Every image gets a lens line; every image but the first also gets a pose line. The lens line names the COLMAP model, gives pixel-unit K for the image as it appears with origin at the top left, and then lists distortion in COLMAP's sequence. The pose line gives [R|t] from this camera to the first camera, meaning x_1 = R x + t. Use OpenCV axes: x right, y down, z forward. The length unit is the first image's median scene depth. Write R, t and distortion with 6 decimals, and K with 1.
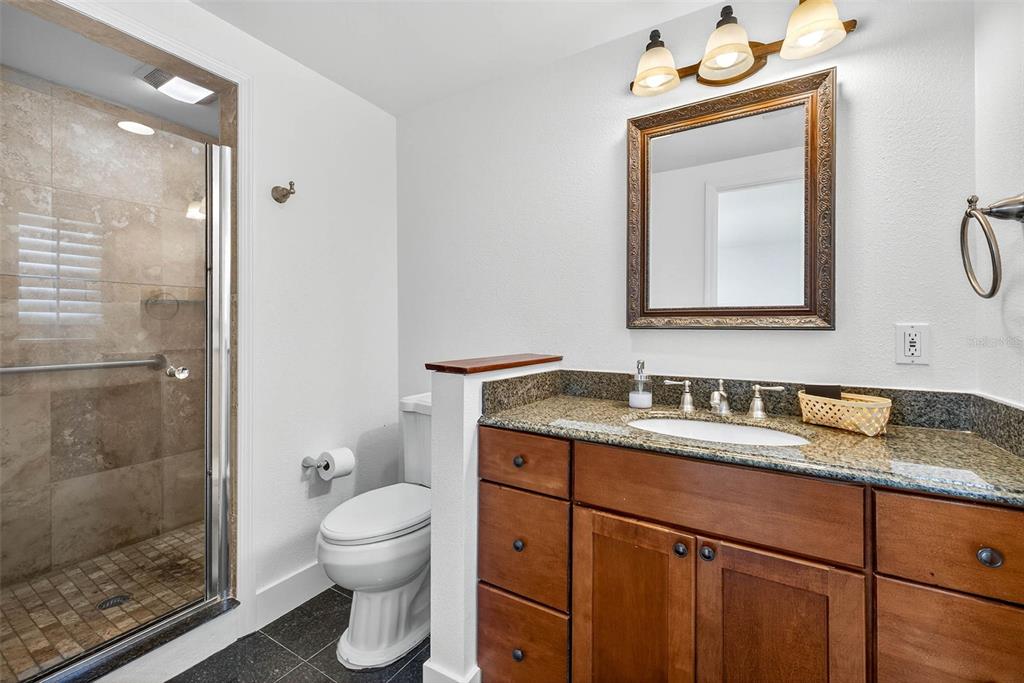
lens RADIAL K [[428.4, 0, 512.0], [0, 428.4, 341.5], [0, 0, 1]] dist [-0.000207, -0.000164]
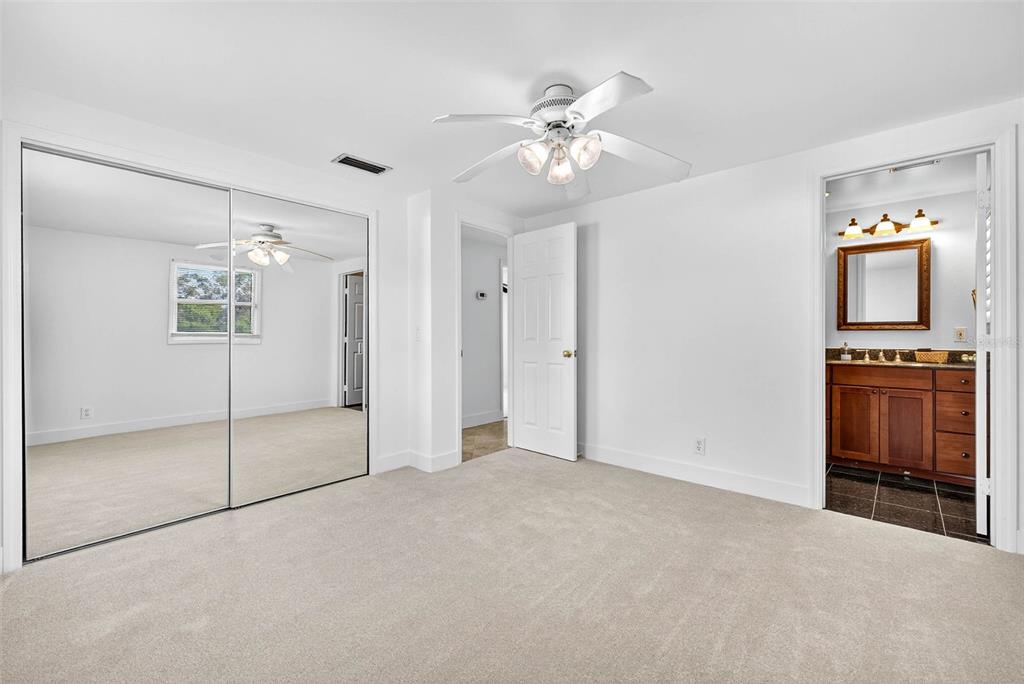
lens RADIAL K [[435.9, 0, 509.0], [0, 435.9, 348.9], [0, 0, 1]] dist [0.001961, 0.000405]
pose [[0.984211, 0.002321, -0.176984, -1.357467], [-0.002762, 0.999994, -0.002244, 0.103303], [0.176978, 0.002698, 0.984211, -2.152425]]
